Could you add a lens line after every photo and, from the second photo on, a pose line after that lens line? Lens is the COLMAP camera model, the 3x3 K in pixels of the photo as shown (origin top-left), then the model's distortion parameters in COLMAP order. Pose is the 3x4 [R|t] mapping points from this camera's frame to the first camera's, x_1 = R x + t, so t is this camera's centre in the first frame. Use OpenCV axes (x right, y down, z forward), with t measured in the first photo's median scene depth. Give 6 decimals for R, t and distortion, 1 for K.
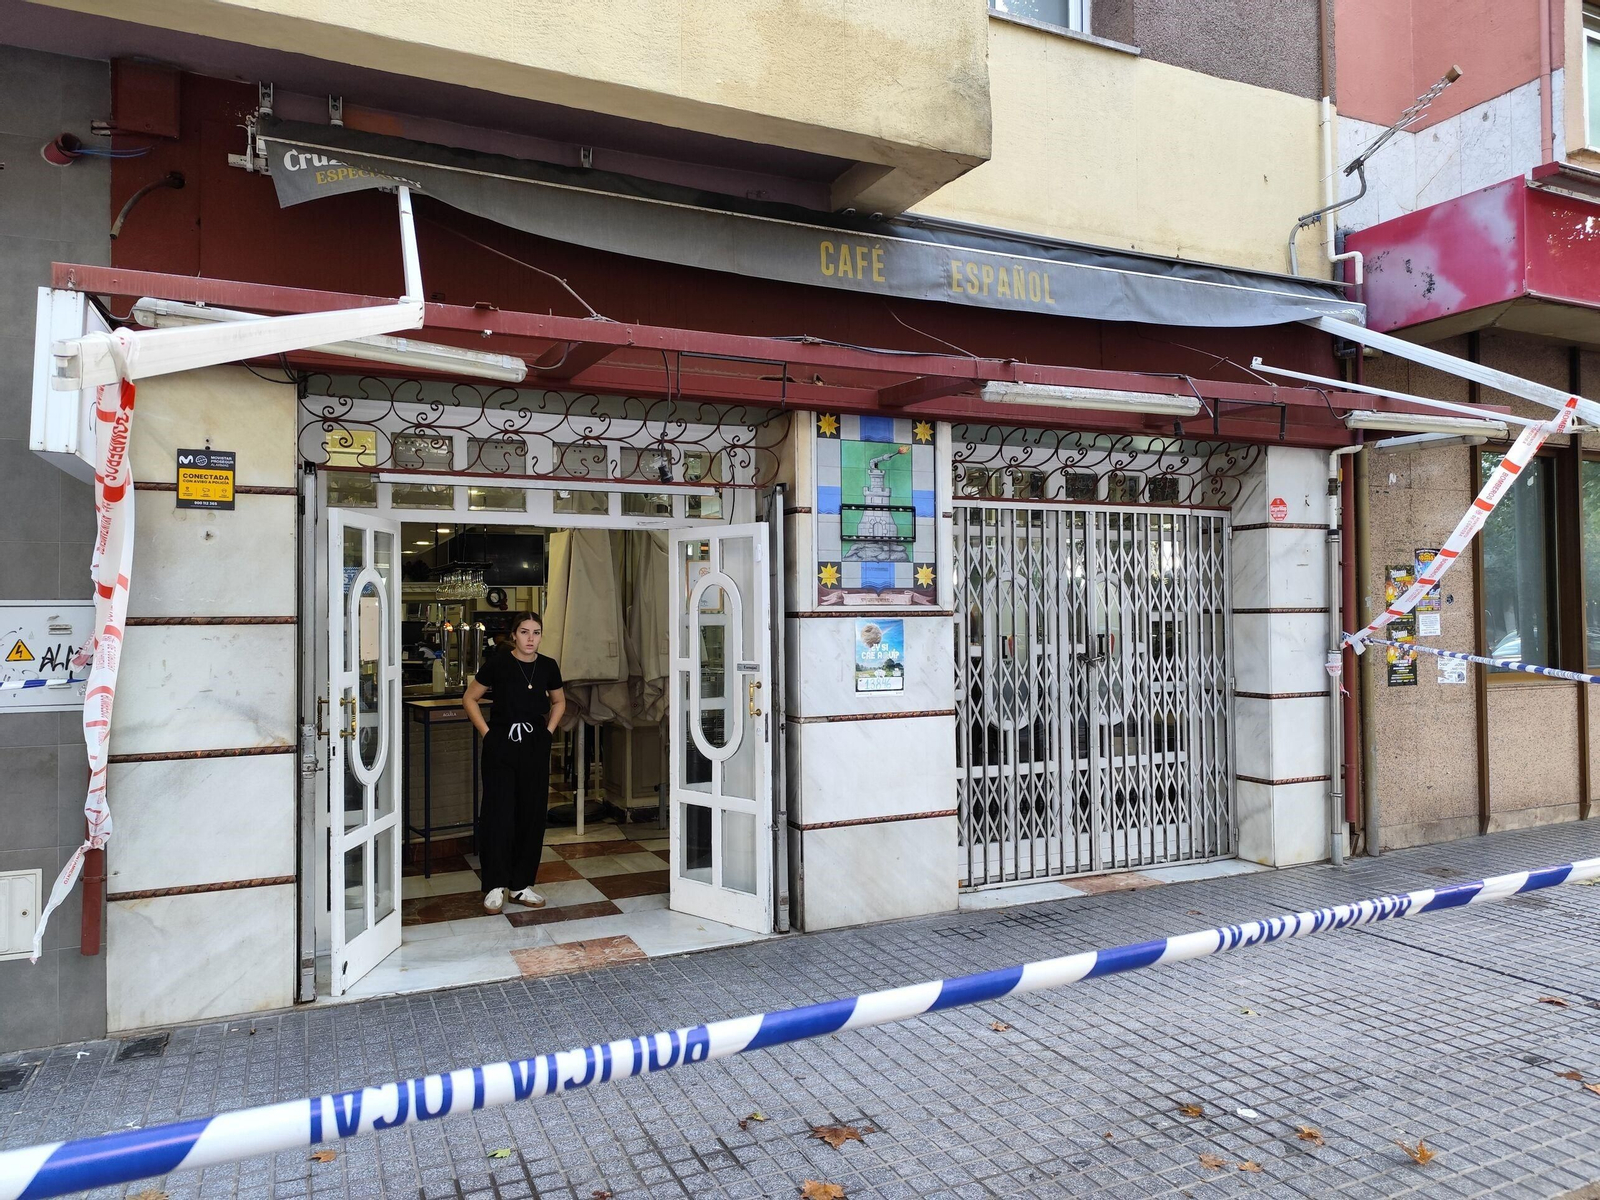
lens RADIAL K [[1069.8, 0, 820.8], [0, 1069.8, 581.3], [0, 0, 1]] dist [0.033127, -0.033612]
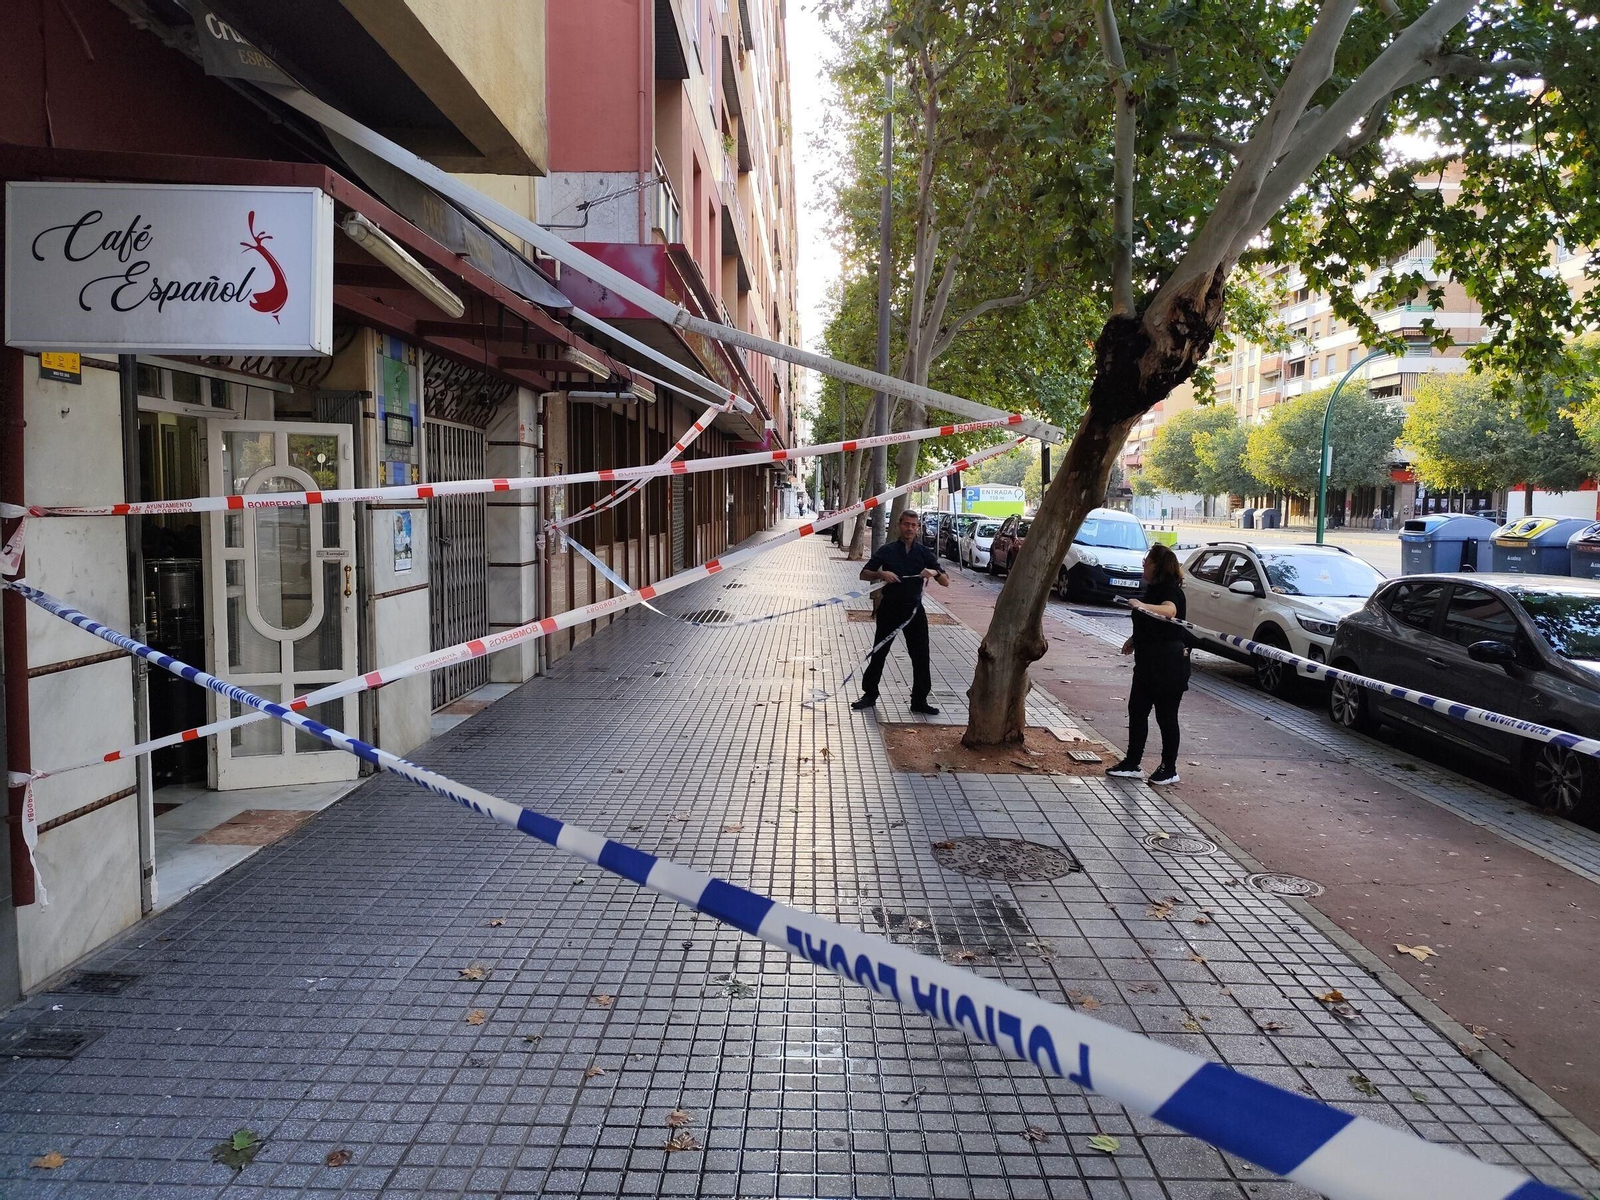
lens RADIAL K [[1073.8, 0, 804.6], [0, 1073.8, 569.9], [0, 0, 1]] dist [0.037765, -0.037088]
pose [[0.427200, -0.045007, 0.903036, -1.090607], [-0.042202, 0.996679, 0.069639, -0.002538], [-0.903172, -0.067860, 0.423882, 0.090103]]
